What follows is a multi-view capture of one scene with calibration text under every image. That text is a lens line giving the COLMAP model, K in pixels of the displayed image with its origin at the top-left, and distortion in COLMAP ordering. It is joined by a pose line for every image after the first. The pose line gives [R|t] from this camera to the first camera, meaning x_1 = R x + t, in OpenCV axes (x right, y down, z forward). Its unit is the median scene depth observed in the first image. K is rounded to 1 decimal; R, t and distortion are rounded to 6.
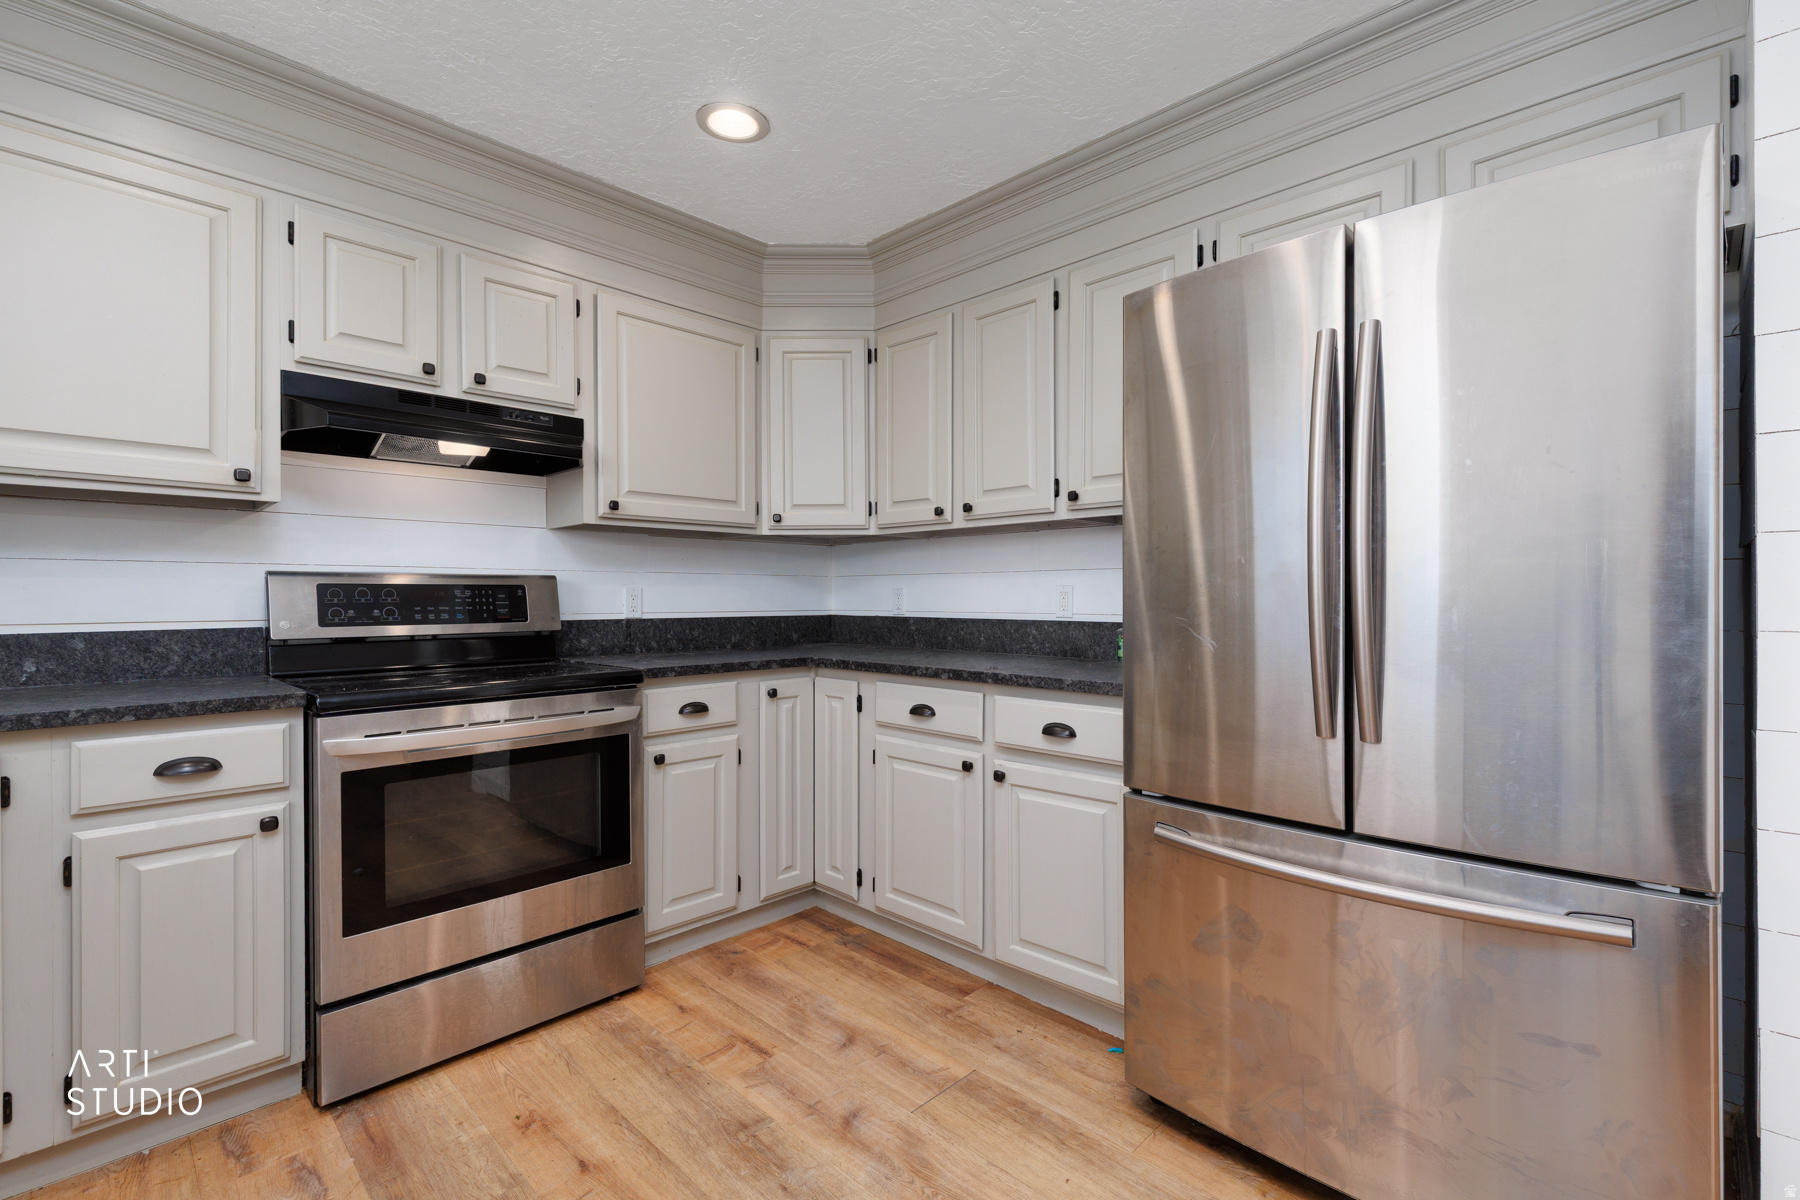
lens RADIAL K [[796.8, 0, 900.0], [0, 796.8, 600.0], [0, 0, 1]] dist [0.003538, -0.000109]
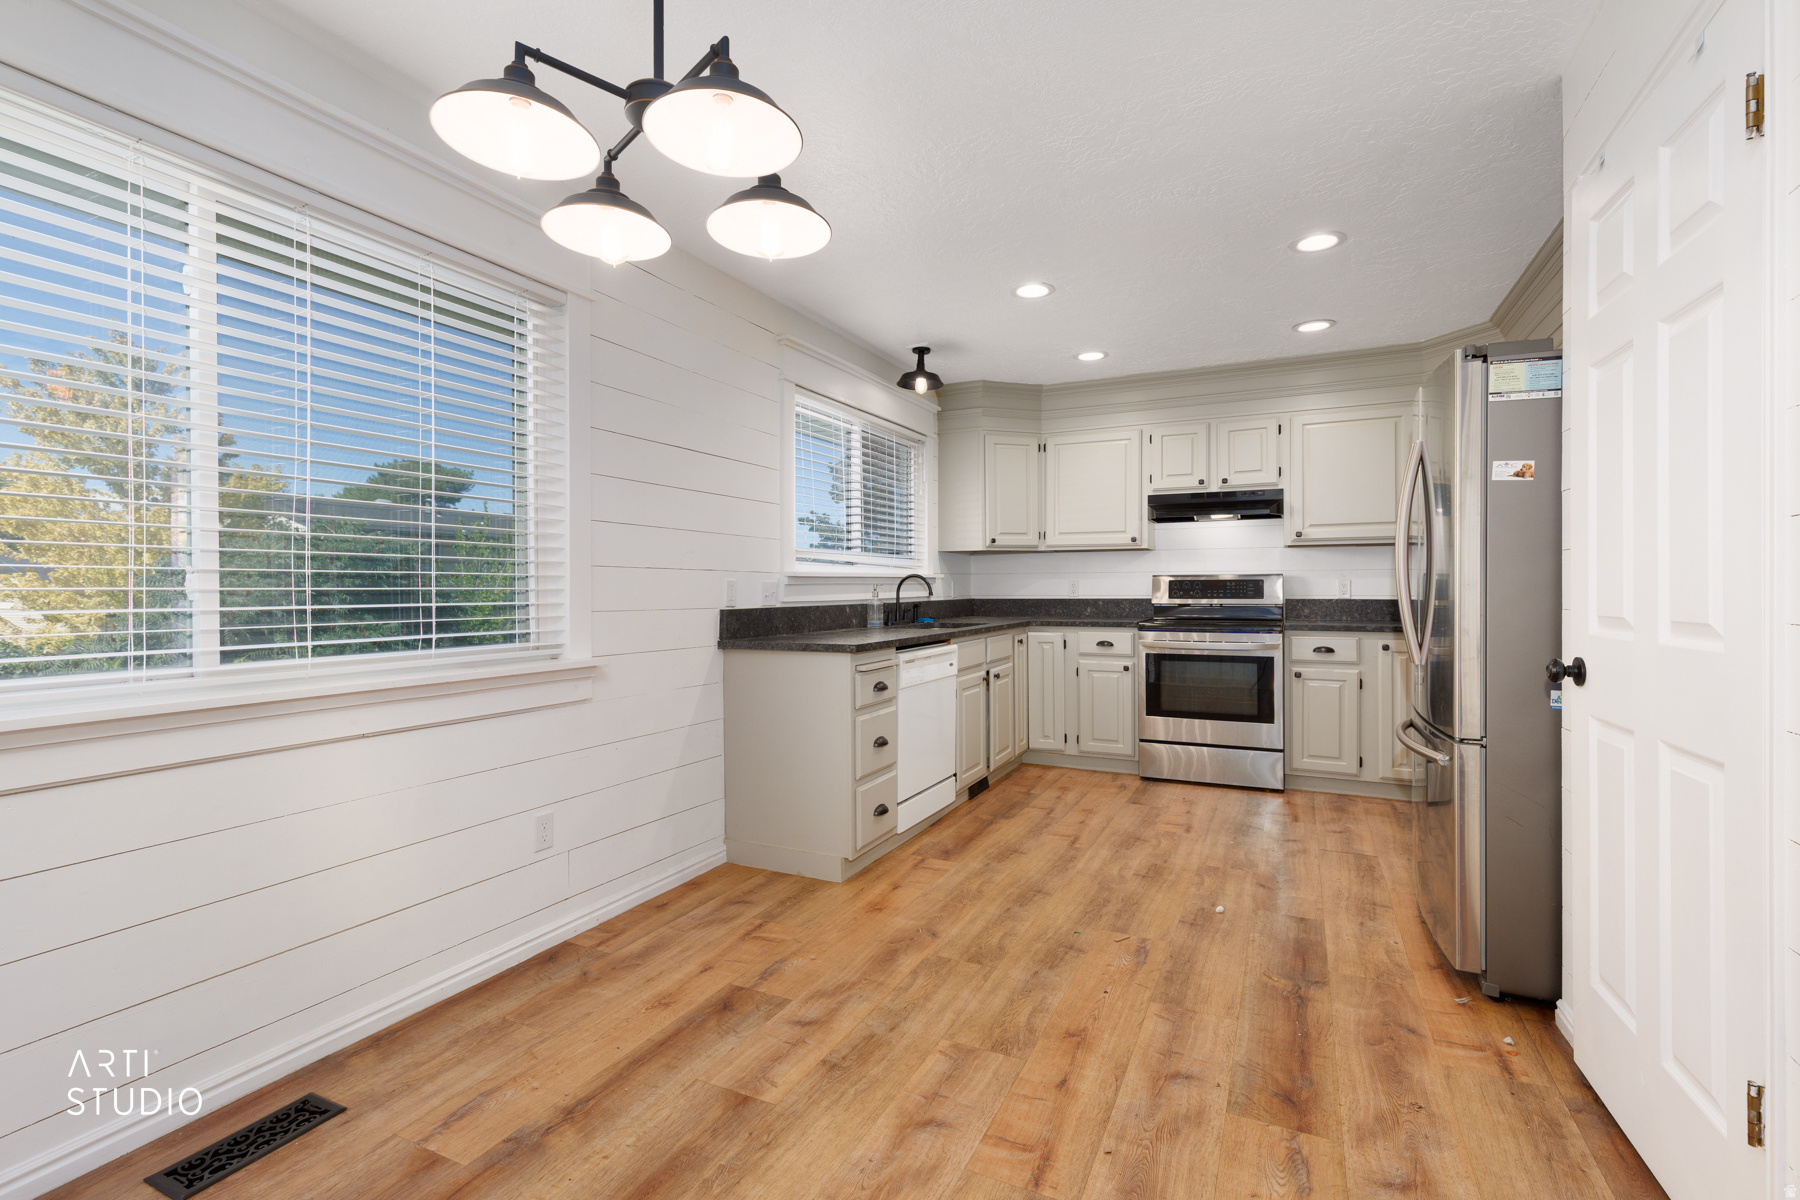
lens RADIAL K [[808.1, 0, 905.4], [0, 808.1, 582.7], [0, 0, 1]] dist [0.007673, -0.000995]
pose [[0.315659, -0.002284, -0.948870, 1.217031], [-0.000448, 0.999997, -0.002556, -0.006102], [0.948873, 0.001231, 0.315657, -0.456366]]
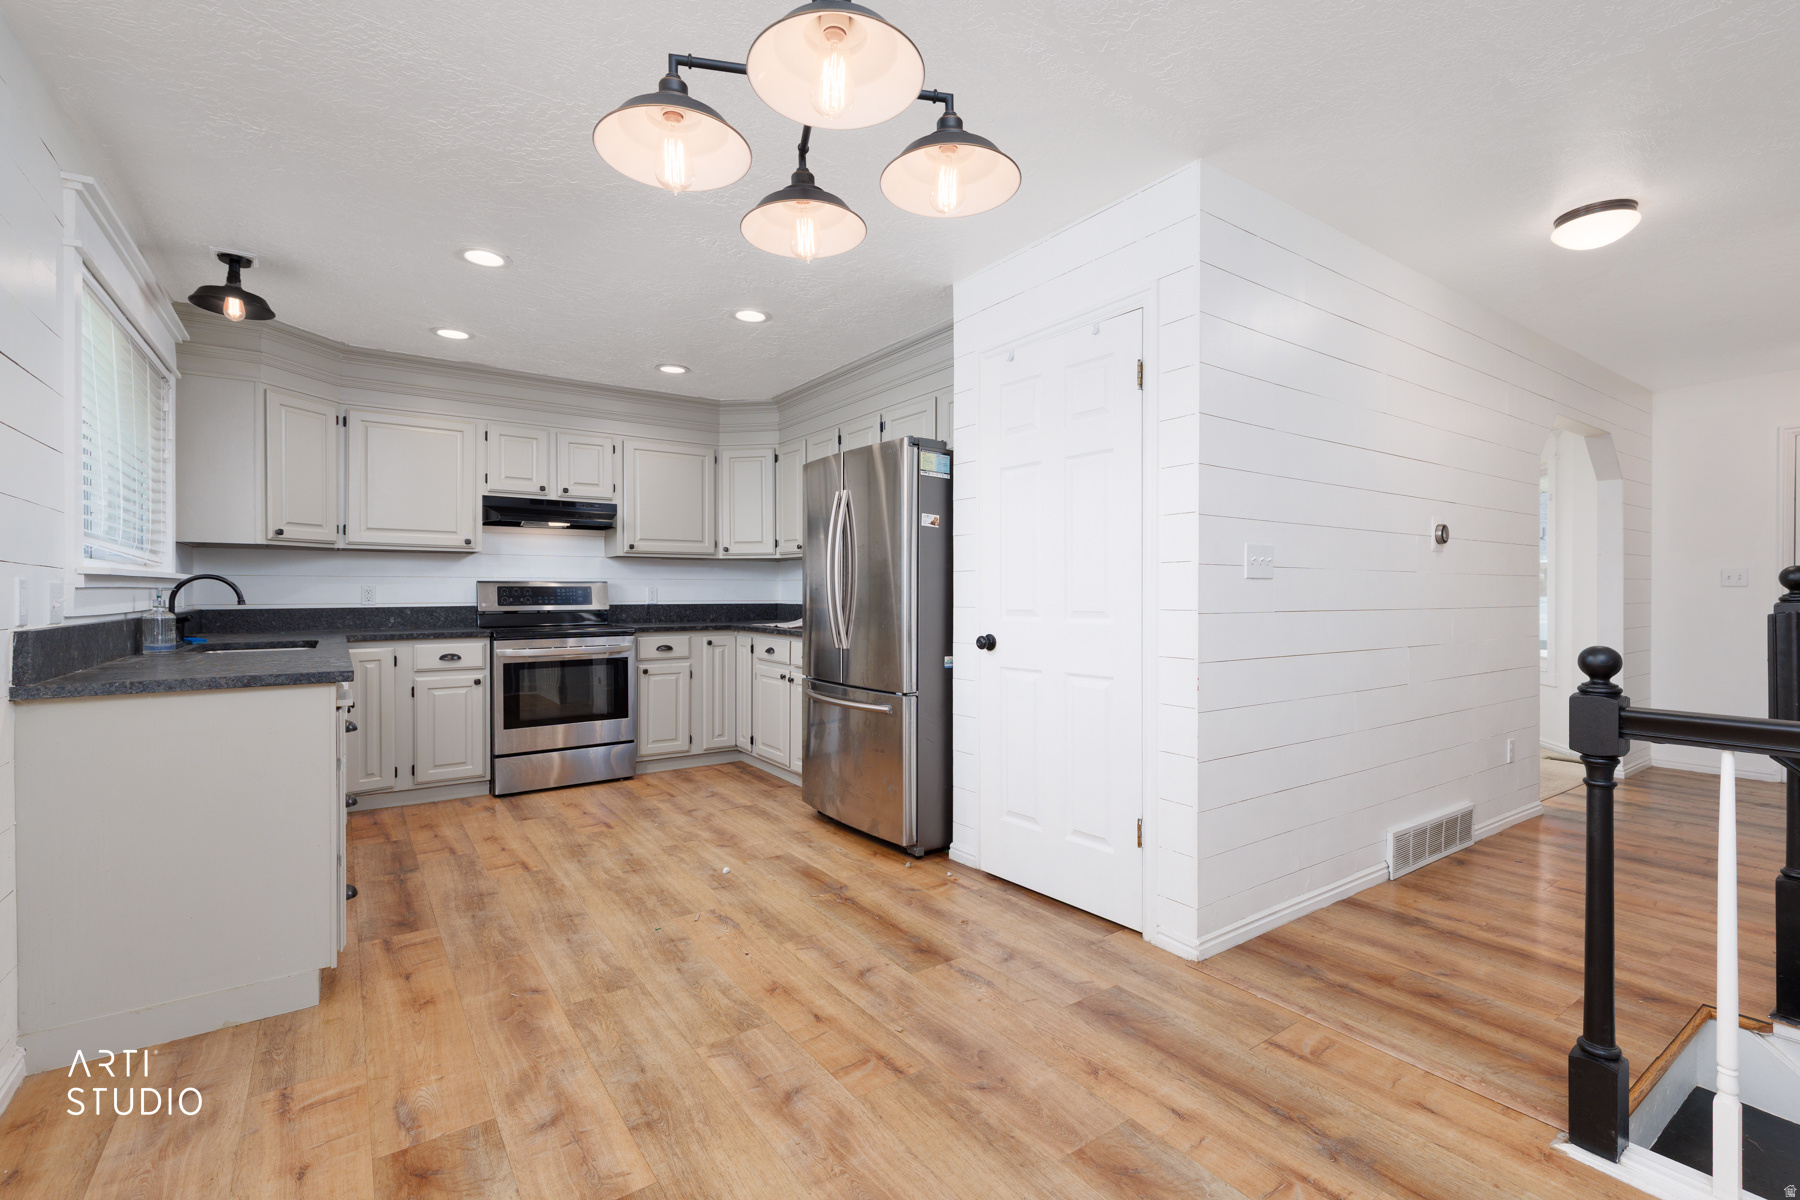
lens RADIAL K [[804.1, 0, 905.5], [0, 804.1, 596.4], [0, 0, 1]] dist [0.008131, -0.000182]
pose [[0.983205, 0.003351, -0.182473, 0.765785], [-0.002805, 0.999991, 0.003249, -0.003203], [0.182482, -0.002682, 0.983206, -0.958642]]
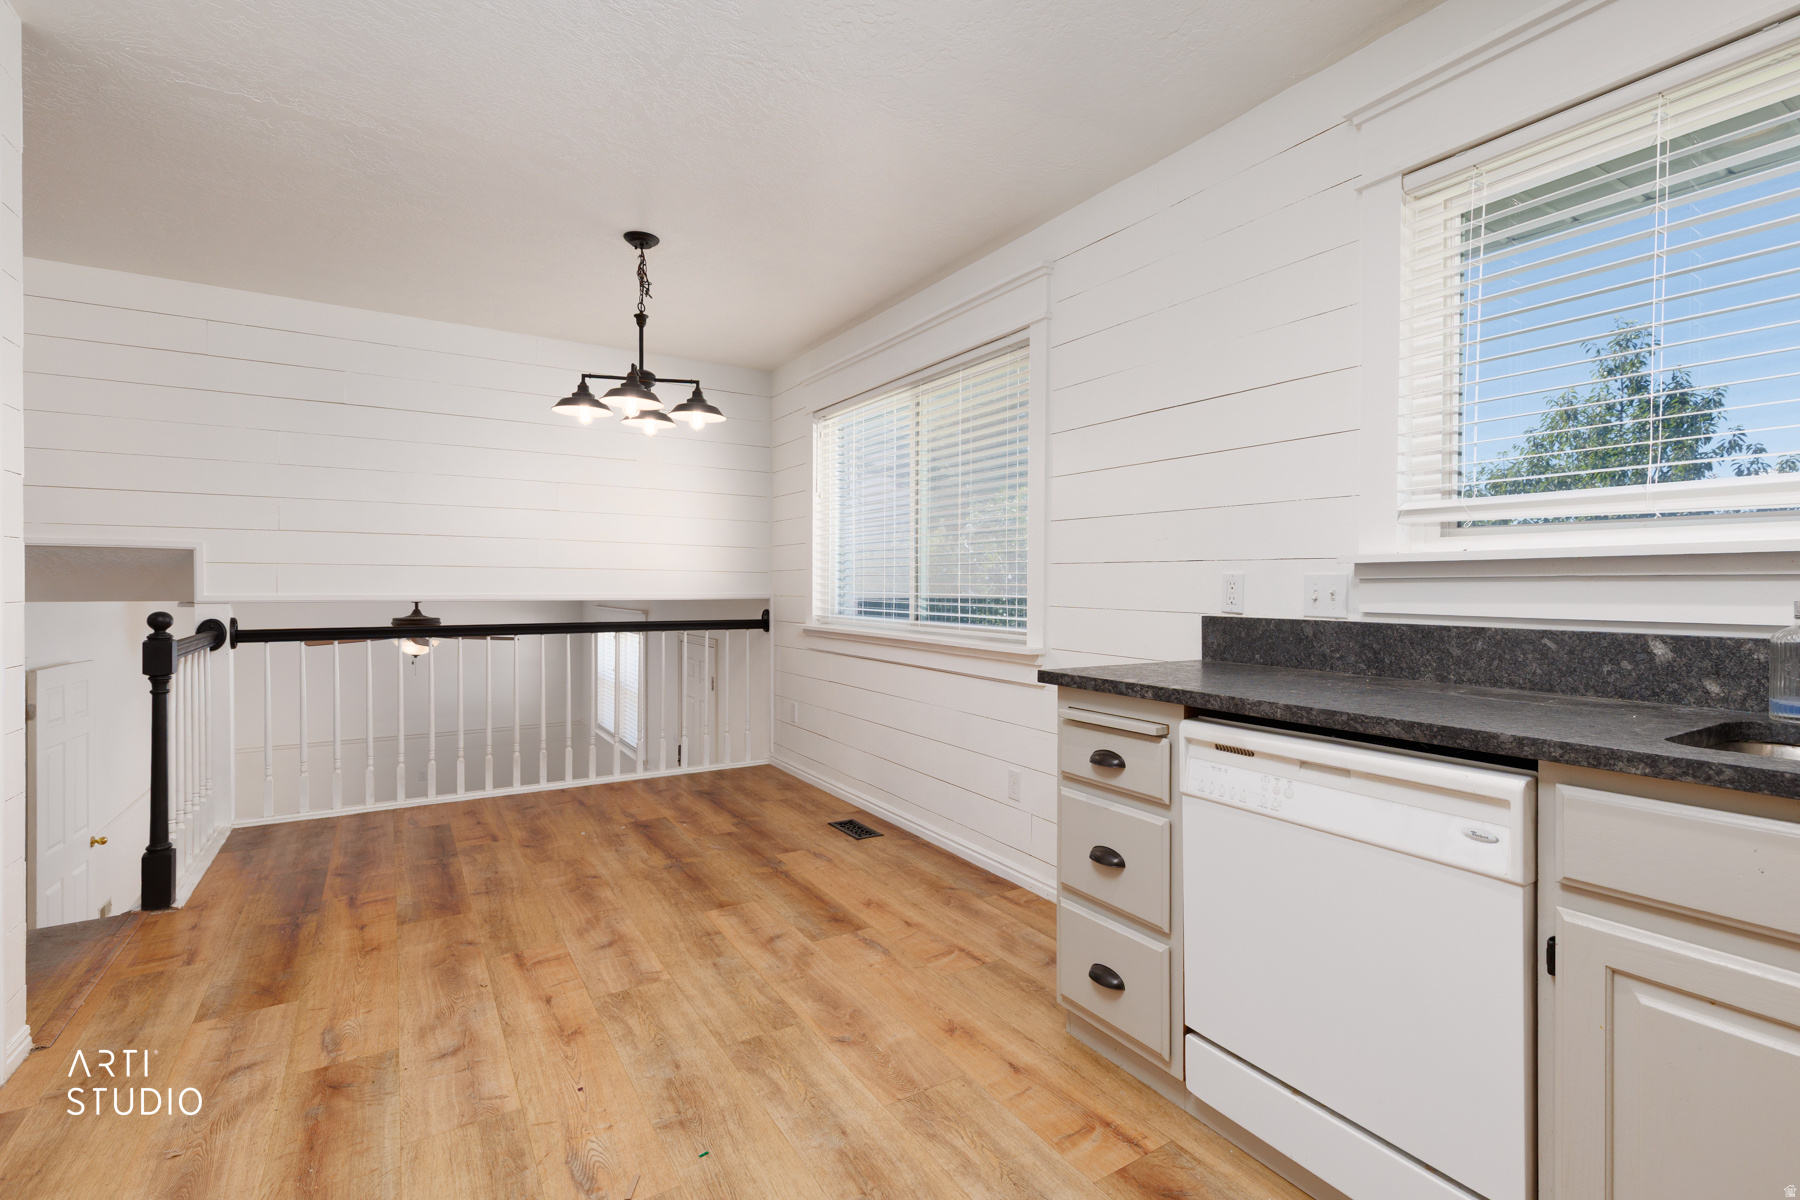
lens RADIAL K [[812.6, 0, 900.0], [0, 812.6, 590.1], [0, 0, 1]] dist [0.006960, -0.001163]
pose [[-0.971061, -0.002400, 0.238820, -0.142969], [-0.000334, 0.999962, 0.008689, -0.002341], [-0.238832, 0.008357, -0.971025, 0.788147]]
